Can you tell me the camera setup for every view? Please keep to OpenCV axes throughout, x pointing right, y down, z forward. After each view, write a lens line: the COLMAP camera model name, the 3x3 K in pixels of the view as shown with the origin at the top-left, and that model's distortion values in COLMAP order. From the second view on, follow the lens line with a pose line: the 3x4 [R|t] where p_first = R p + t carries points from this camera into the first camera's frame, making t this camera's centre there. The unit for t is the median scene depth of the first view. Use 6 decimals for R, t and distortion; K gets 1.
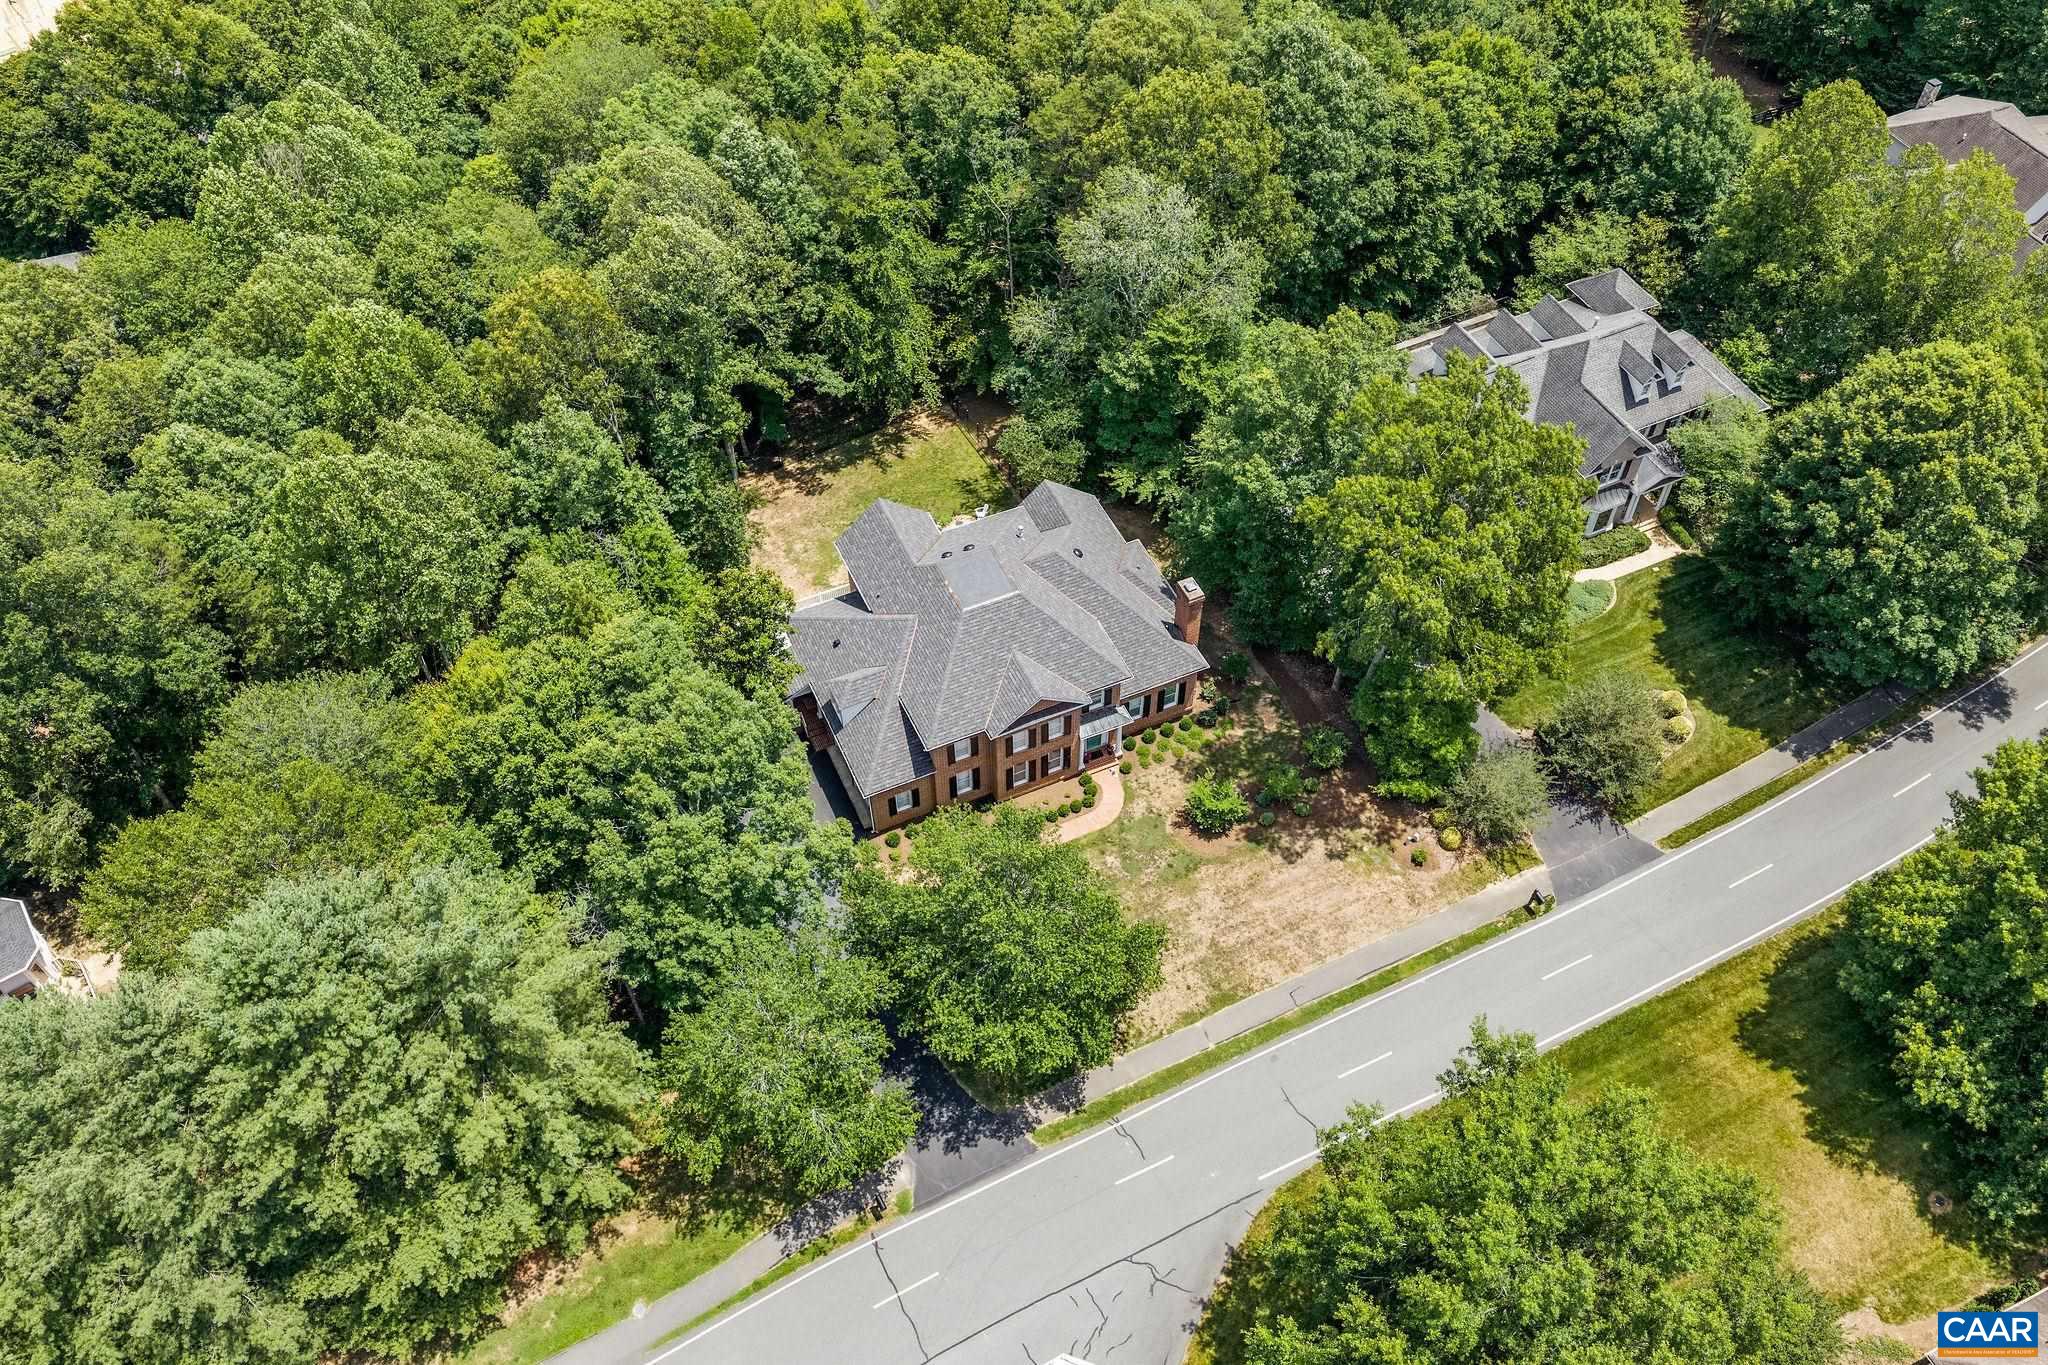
lens RADIAL K [[1698.4, 0, 1024.0], [0, 1698.4, 682.5], [0, 0, 1]] dist [-0.004430, -0.006200]
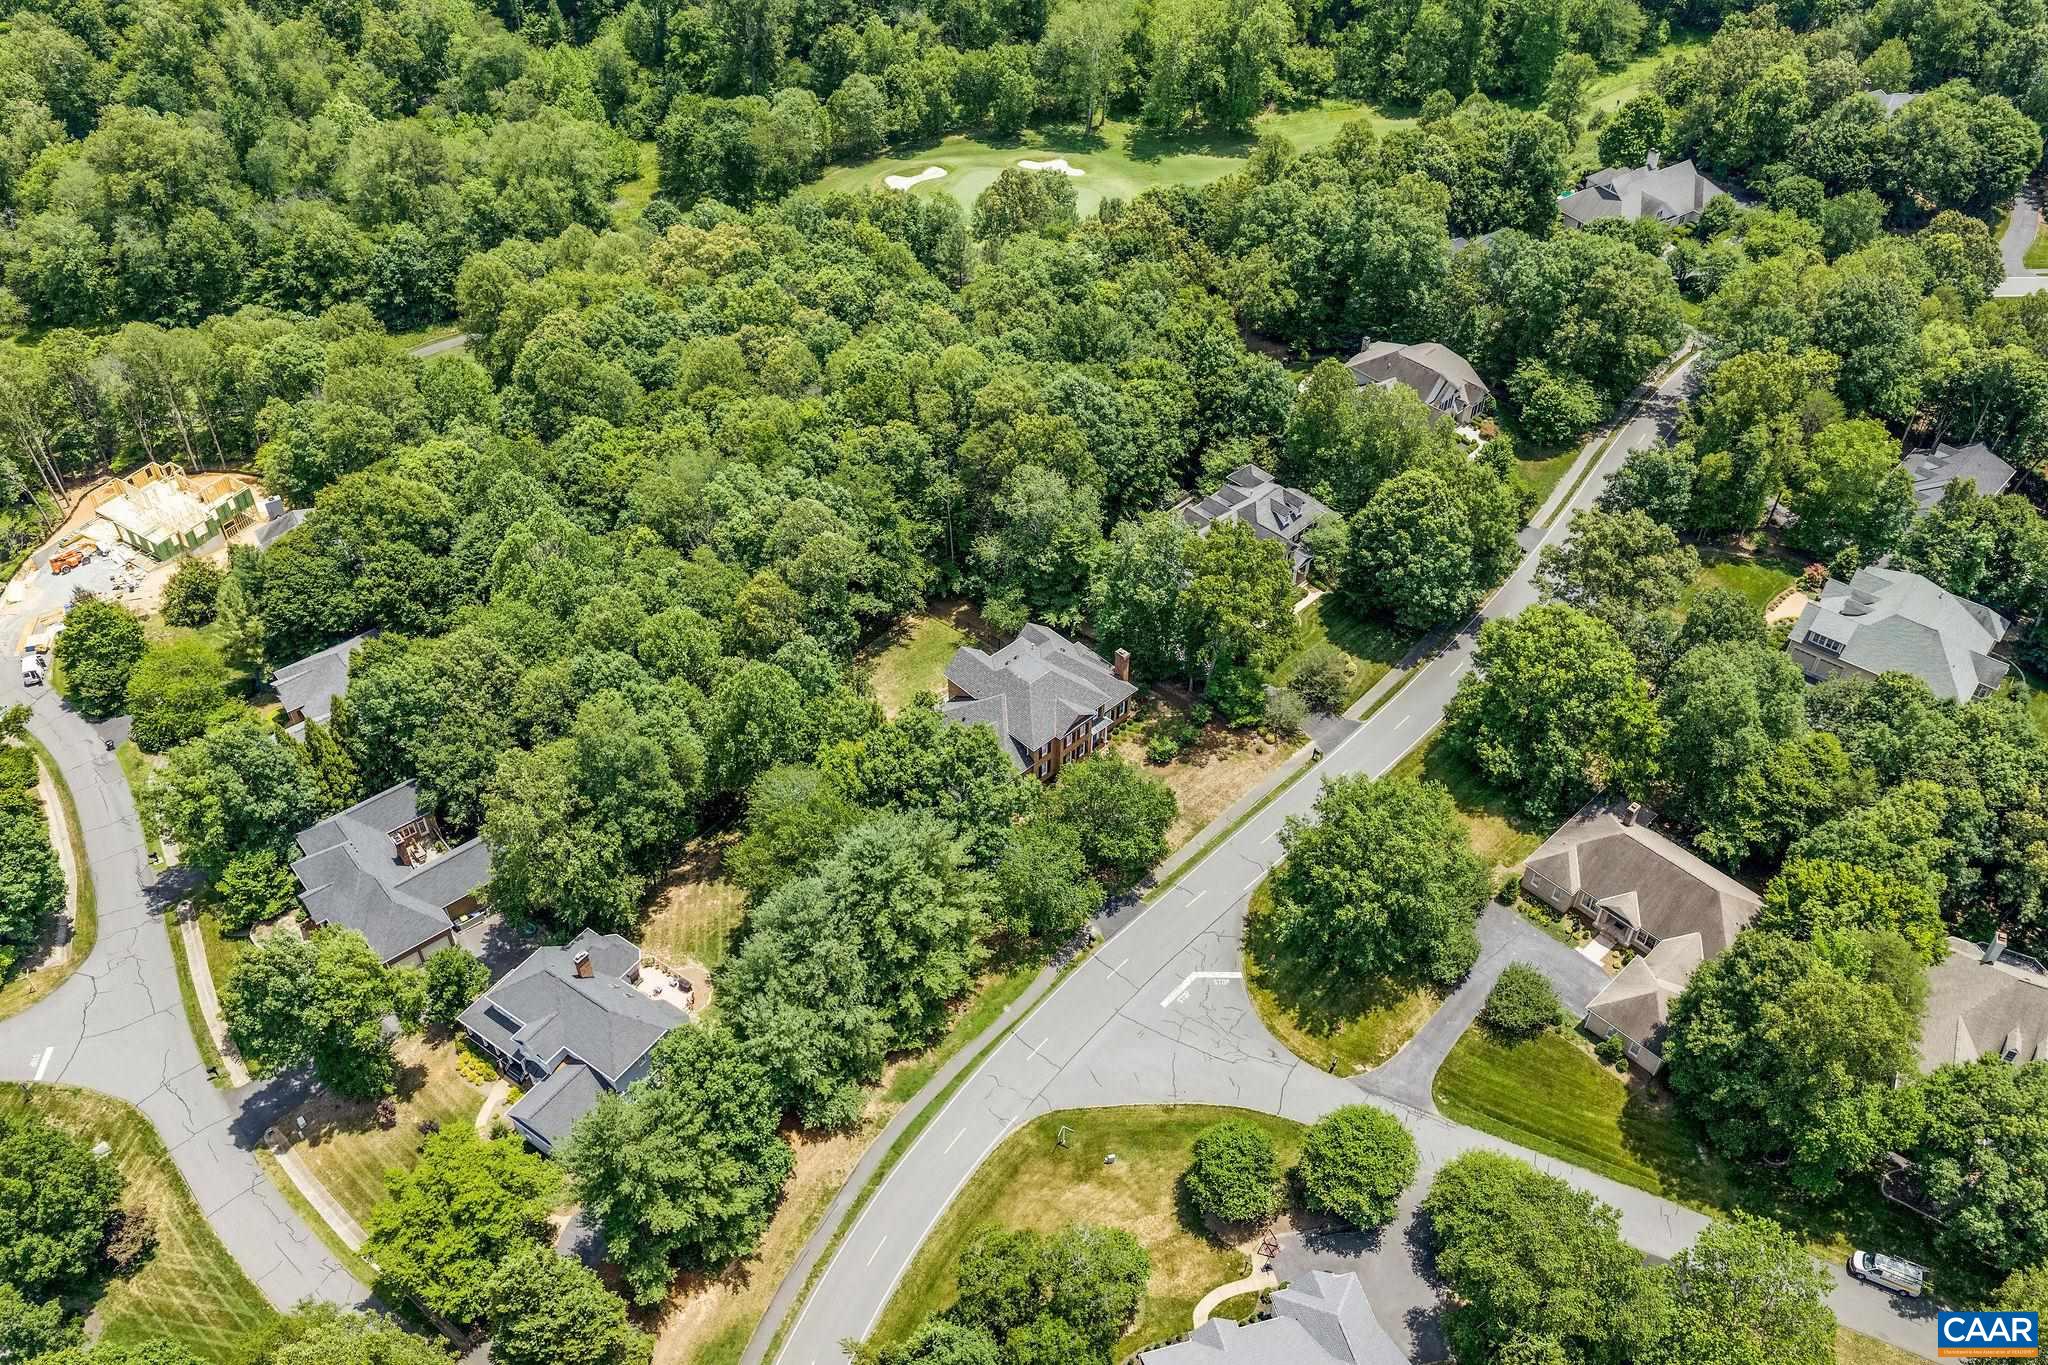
lens RADIAL K [[1698.4, 0, 1024.0], [0, 1698.4, 682.5], [0, 0, 1]] dist [-0.004430, -0.006200]
pose [[0.942163, -0.223838, 0.249452, -0.509180], [0.256009, 0.960998, -0.104608, 0.156110], [-0.216308, 0.162420, 0.962720, -0.906692]]
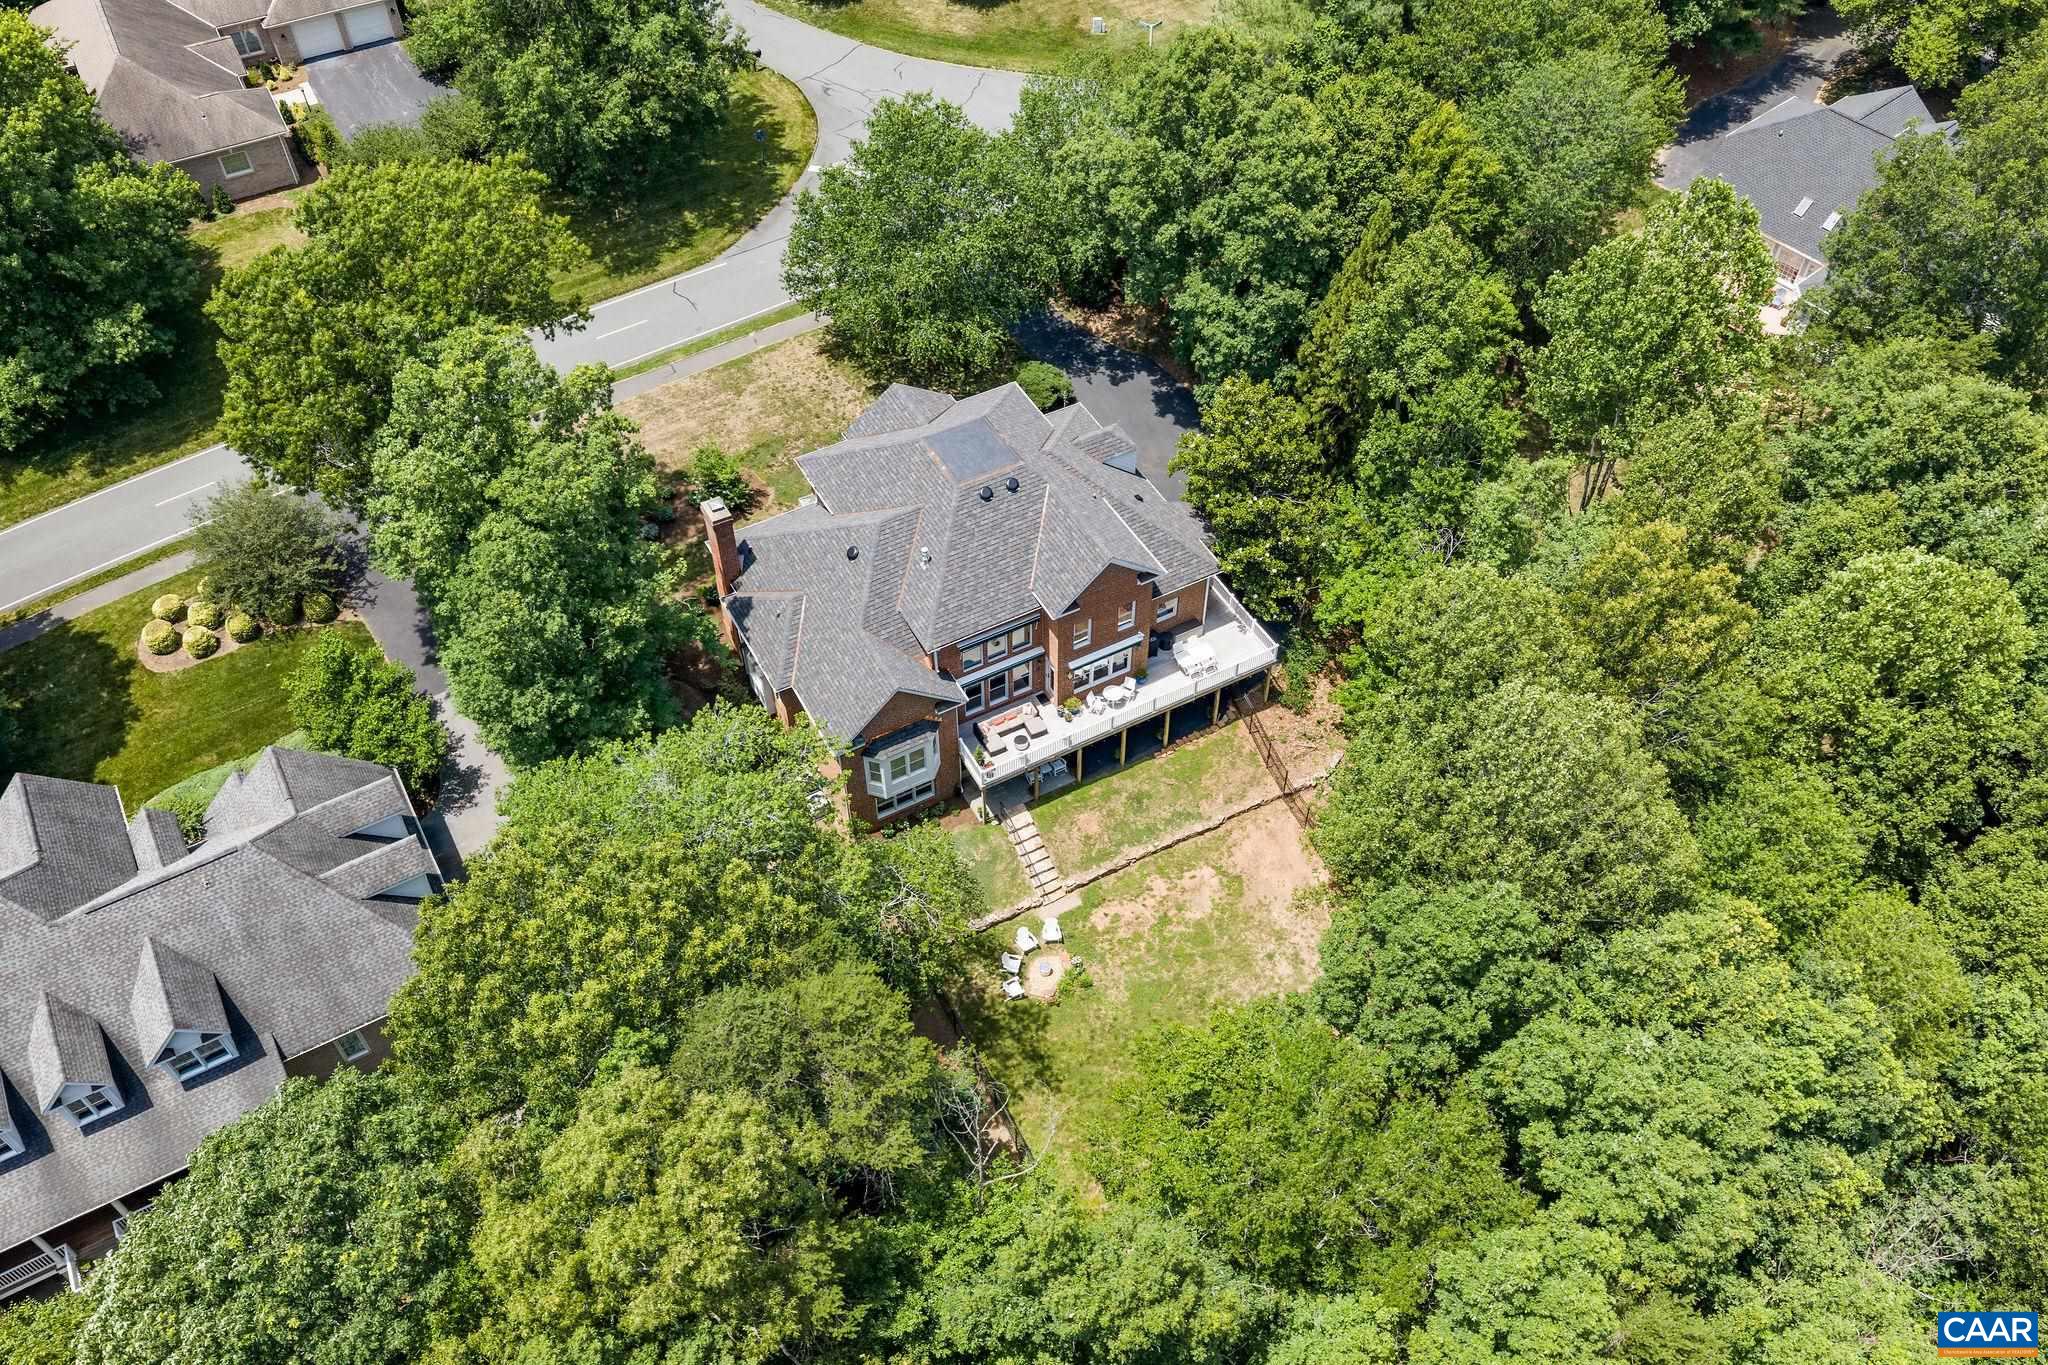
lens RADIAL K [[1698.4, 0, 1024.0], [0, 1698.4, 682.5], [0, 0, 1]] dist [-0.004430, -0.006200]
pose [[-0.997242, 0.065292, -0.035282, -0.015569], [-0.046749, -0.183412, 0.981924, -0.837621], [0.057640, 0.980865, 0.185959, 0.886840]]
